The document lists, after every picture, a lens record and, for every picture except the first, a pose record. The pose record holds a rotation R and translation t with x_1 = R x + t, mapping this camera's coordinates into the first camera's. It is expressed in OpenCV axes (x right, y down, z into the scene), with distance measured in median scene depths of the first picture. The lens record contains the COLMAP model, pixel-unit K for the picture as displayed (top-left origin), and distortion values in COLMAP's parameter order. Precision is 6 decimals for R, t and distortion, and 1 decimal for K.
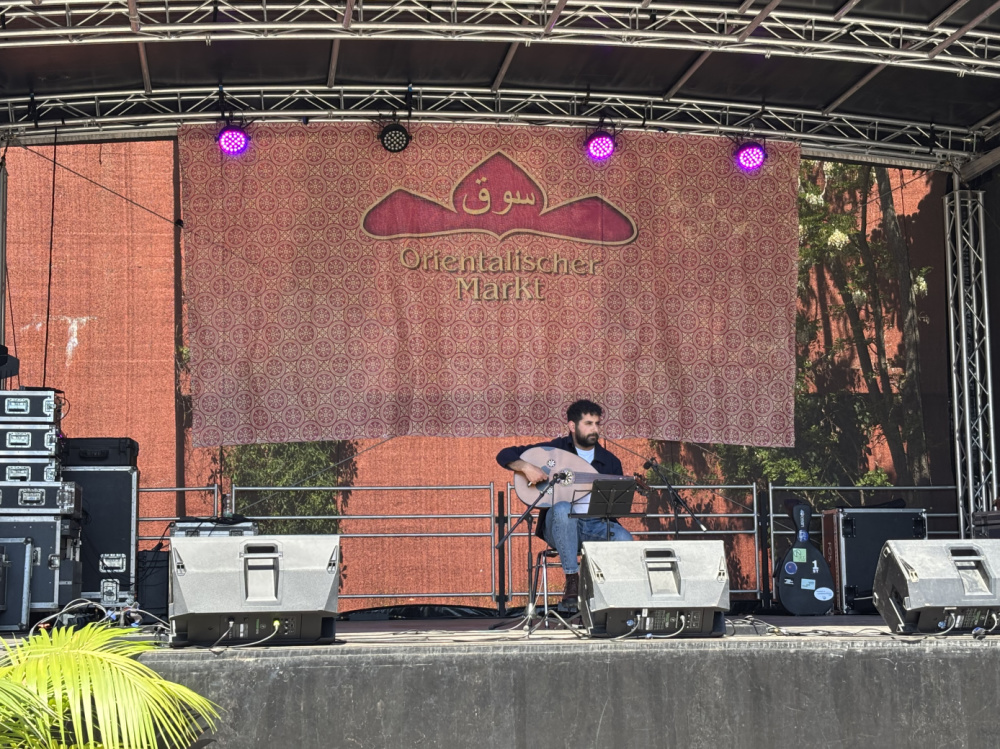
lens RADIAL K [[1669.4, 0, 495.6], [0, 1669.4, 387.4], [0, 0, 1]] dist [0.267737, -1.153336]
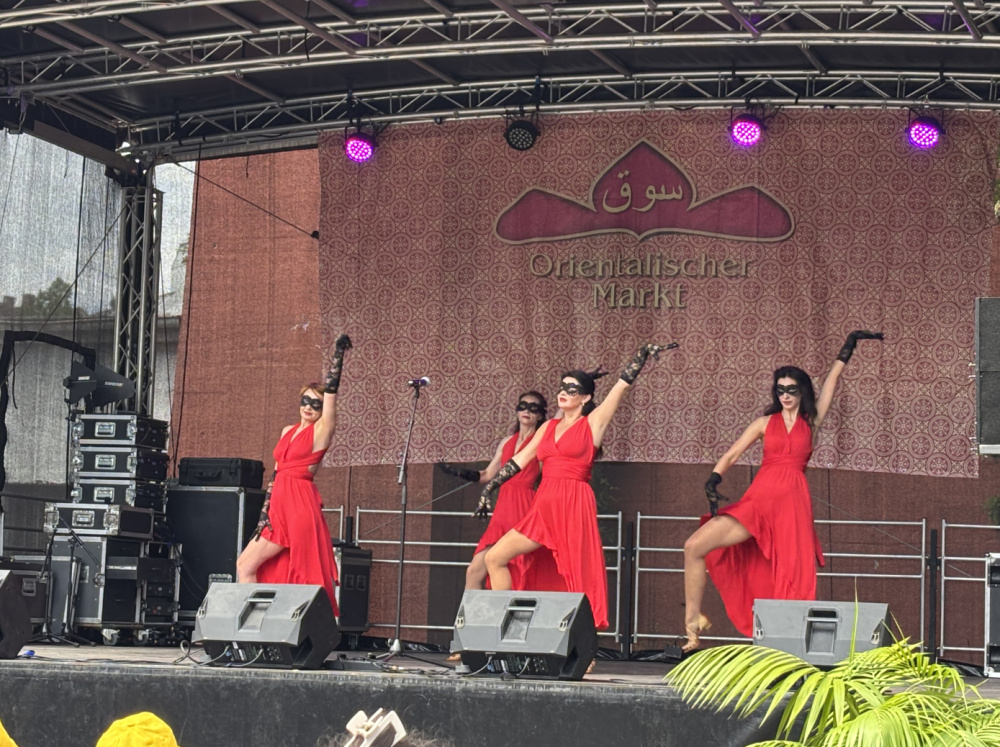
lens RADIAL K [[2587.5, 0, 500.0], [0, 2587.5, 373.5], [0, 0, 1]] dist [0.266454, -0.496965]
pose [[0.887915, 0.001280, -0.460006, 0.581297], [0.009881, 0.999712, 0.021855, -0.048688], [0.459901, -0.023951, 0.887647, -0.270911]]
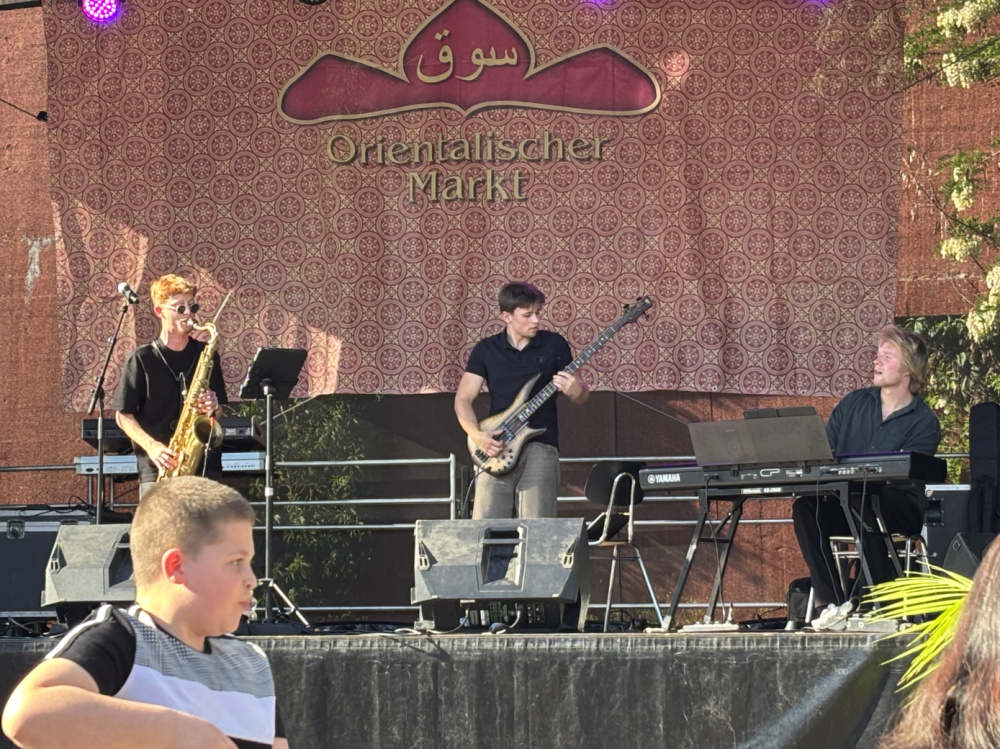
lens RADIAL K [[2854.3, 0, 495.9], [0, 2854.3, 397.6], [0, 0, 1]] dist [0.340668, -1.781291]
pose [[0.952636, -0.017932, -0.303583, 0.390435], [0.028994, 0.999068, 0.031970, -0.006860], [0.302727, -0.039258, 0.952268, -0.173889]]
